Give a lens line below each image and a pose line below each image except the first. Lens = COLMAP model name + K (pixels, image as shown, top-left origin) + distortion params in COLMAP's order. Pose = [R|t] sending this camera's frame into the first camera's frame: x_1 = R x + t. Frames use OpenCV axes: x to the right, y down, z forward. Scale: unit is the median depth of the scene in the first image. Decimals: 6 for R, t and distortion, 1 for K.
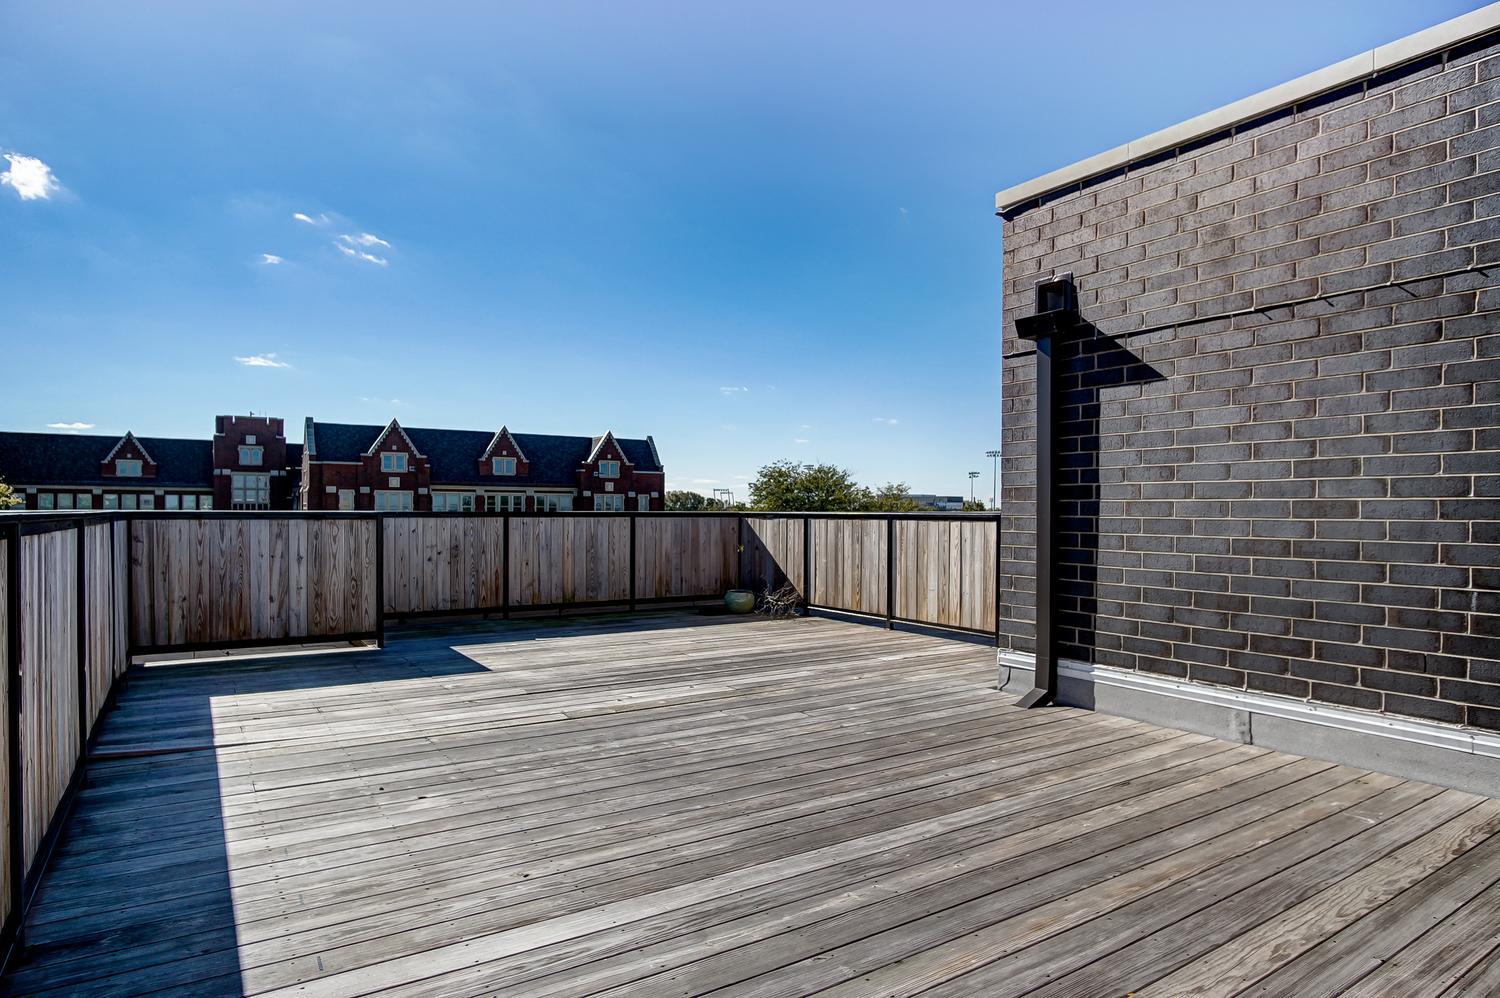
lens RADIAL K [[845.4, 0, 745.8], [0, 845.4, 515.9], [0, 0, 1]] dist [-0.027317, 0.000287]
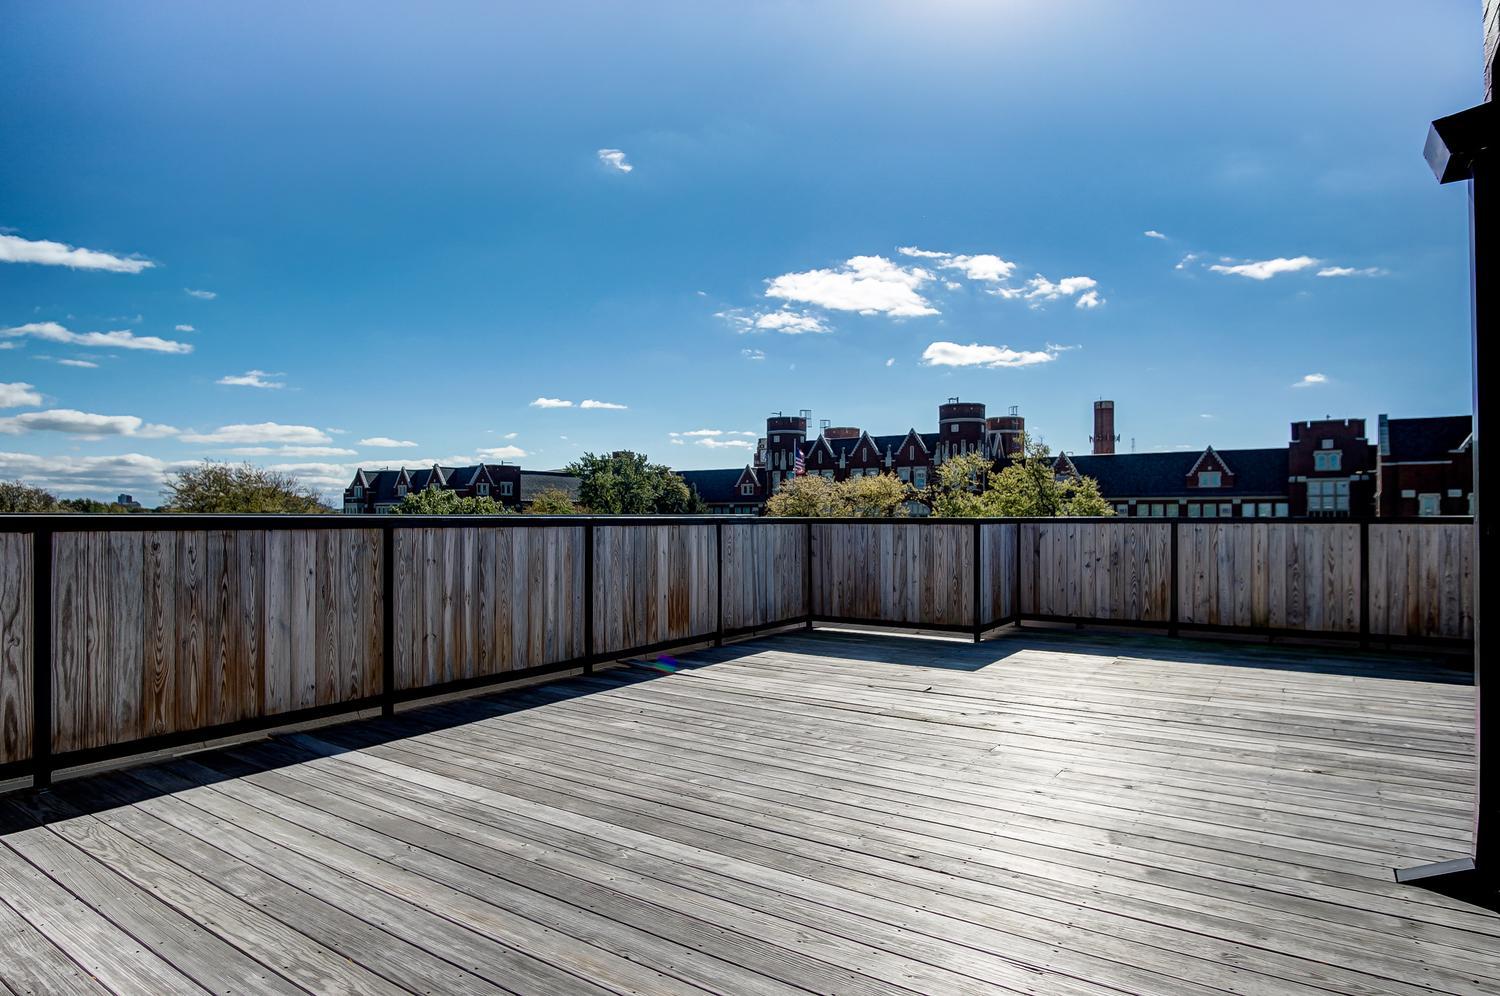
lens RADIAL K [[845.4, 0, 745.8], [0, 845.4, 514.9], [0, 0, 1]] dist [-0.027317, 0.000287]
pose [[0.387284, -0.008102, -0.921925, 0.334037], [-0.001804, 0.999953, -0.009545, 0.001731], [0.921959, 0.005360, 0.387251, 0.211809]]
